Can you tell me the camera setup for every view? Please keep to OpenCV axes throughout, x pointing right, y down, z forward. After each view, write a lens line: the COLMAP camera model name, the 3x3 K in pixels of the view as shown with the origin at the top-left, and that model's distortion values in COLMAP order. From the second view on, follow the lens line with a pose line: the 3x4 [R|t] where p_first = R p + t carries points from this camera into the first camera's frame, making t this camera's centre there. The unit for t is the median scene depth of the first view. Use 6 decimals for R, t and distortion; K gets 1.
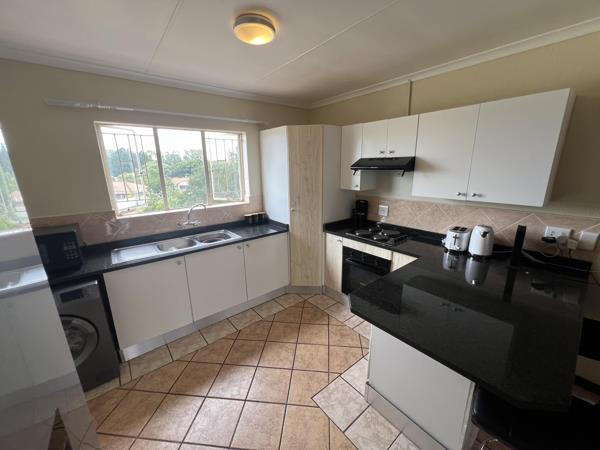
lens RADIAL K [[240.3, 0, 300.0], [0, 240.3, 225.0], [0, 0, 1]] dist [0.000853, -0.000093]
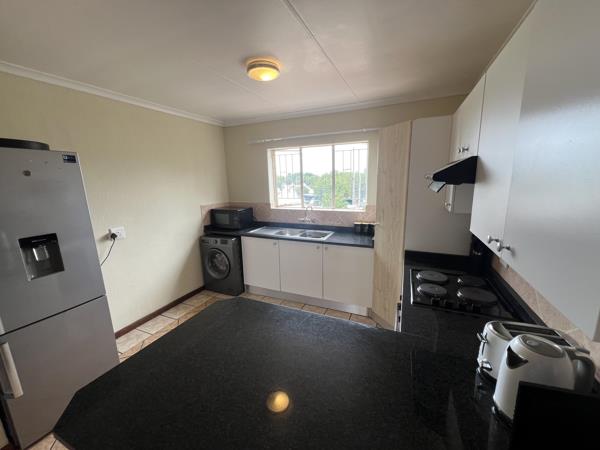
lens RADIAL K [[240.3, 0, 300.0], [0, 240.3, 225.0], [0, 0, 1]] dist [0.000853, -0.000093]
pose [[0.455576, 0.177293, -0.872363, 0.622270], [-0.200397, 0.975239, 0.093547, -0.089371], [0.867347, 0.132201, 0.479825, 0.353157]]
